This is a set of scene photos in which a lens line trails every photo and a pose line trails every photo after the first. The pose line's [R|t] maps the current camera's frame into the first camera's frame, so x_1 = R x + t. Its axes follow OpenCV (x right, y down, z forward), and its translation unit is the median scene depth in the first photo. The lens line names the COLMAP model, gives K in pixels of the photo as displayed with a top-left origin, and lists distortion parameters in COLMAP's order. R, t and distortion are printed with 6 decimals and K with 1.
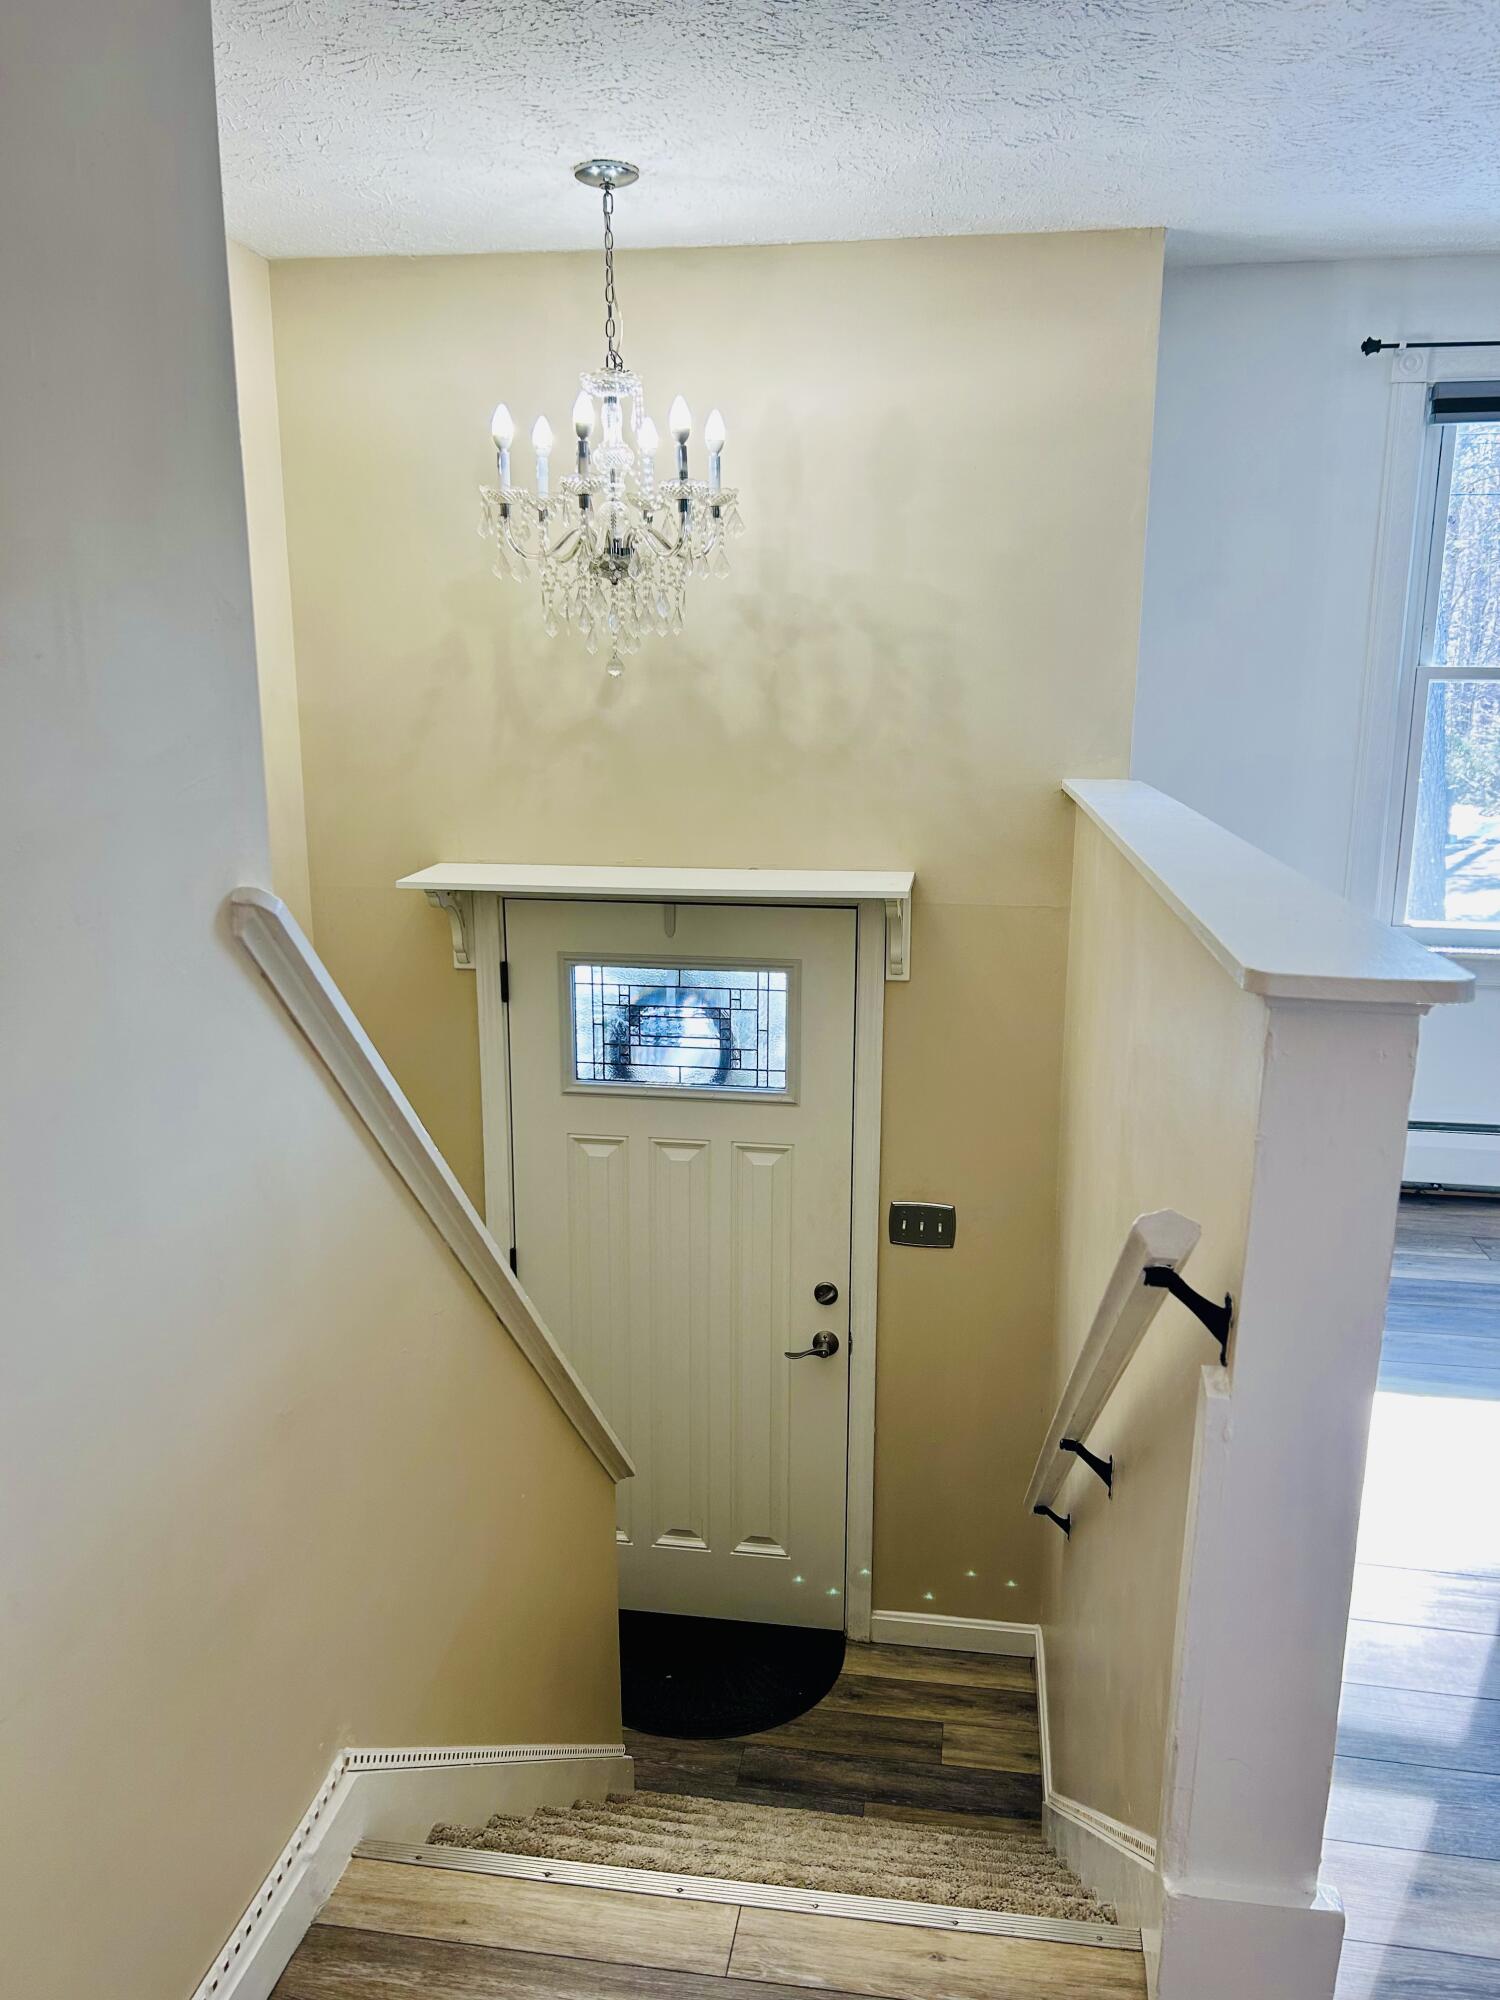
lens RADIAL K [[1497.3, 0, 745.1], [0, 1497.3, 1016.6], [0, 0, 1]] dist [0.041735, -0.058010]
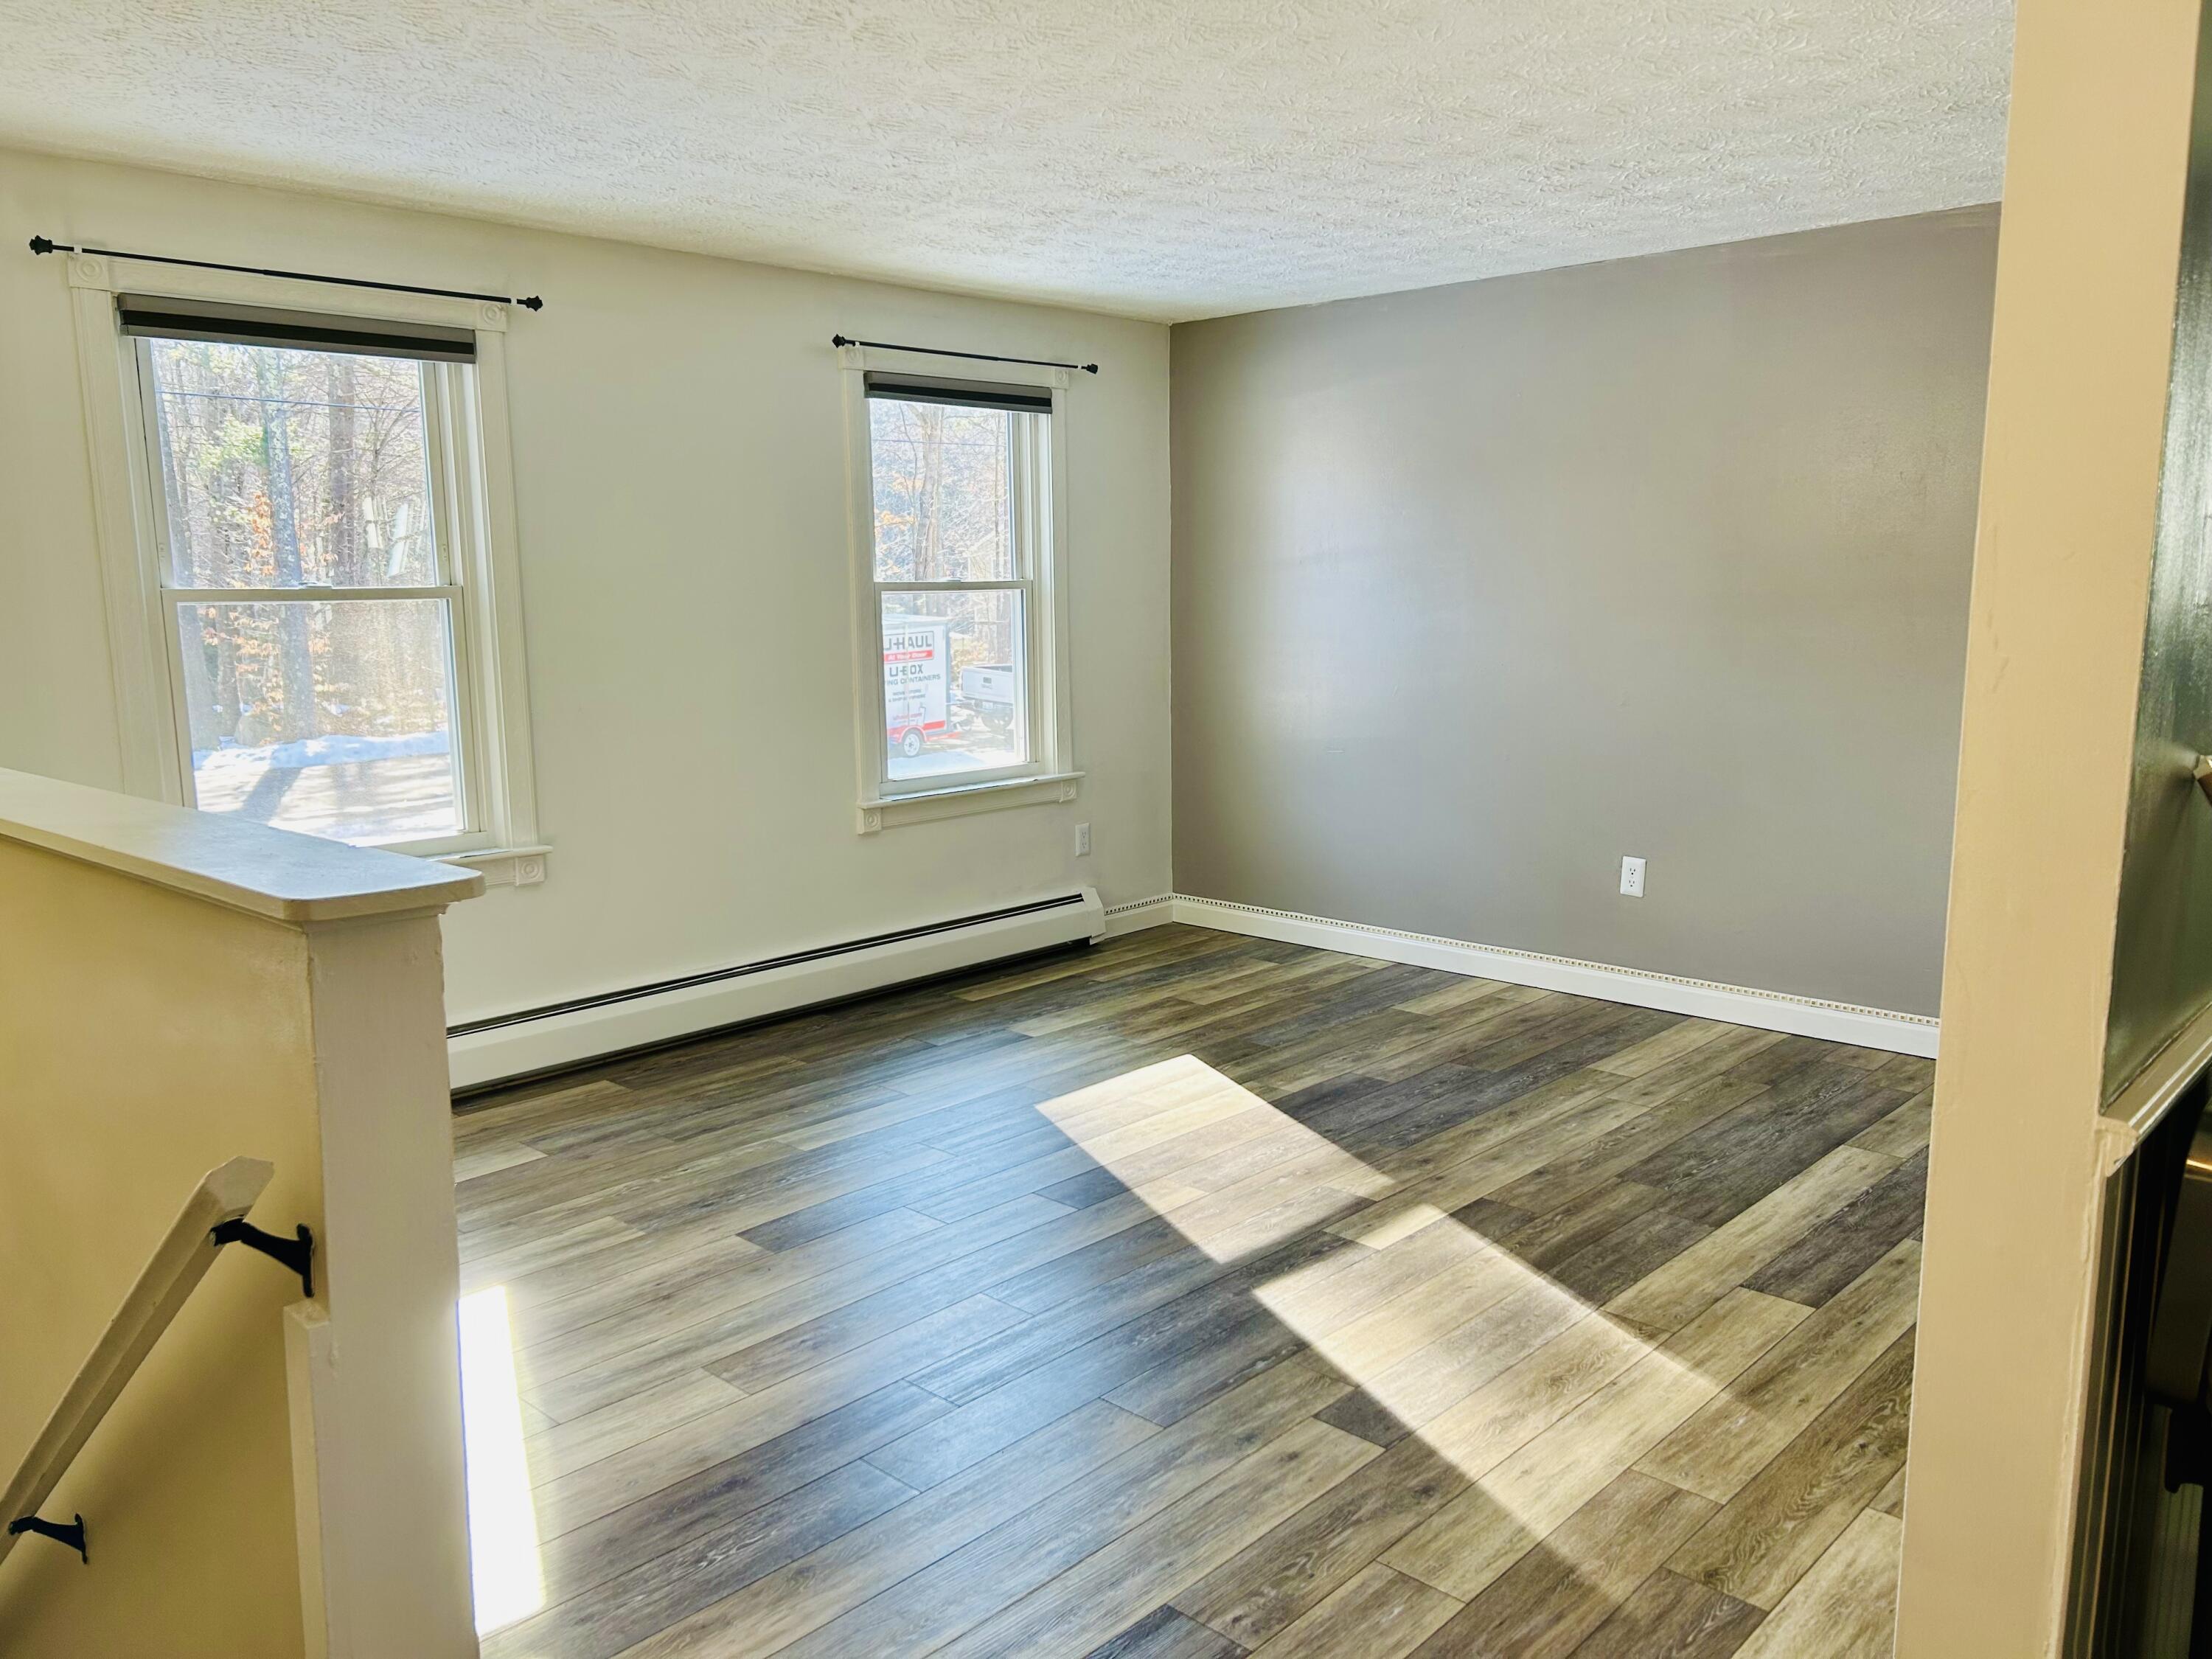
lens RADIAL K [[1656.0, 0, 1105.3], [0, 1656.0, 832.5], [0, 0, 1]] dist [0.041735, -0.058010]
pose [[0.556392, -0.138518, 0.819293, -0.151954], [0.198011, 0.979704, 0.031168, -0.000906], [-0.806982, 0.144888, 0.572527, -0.066884]]
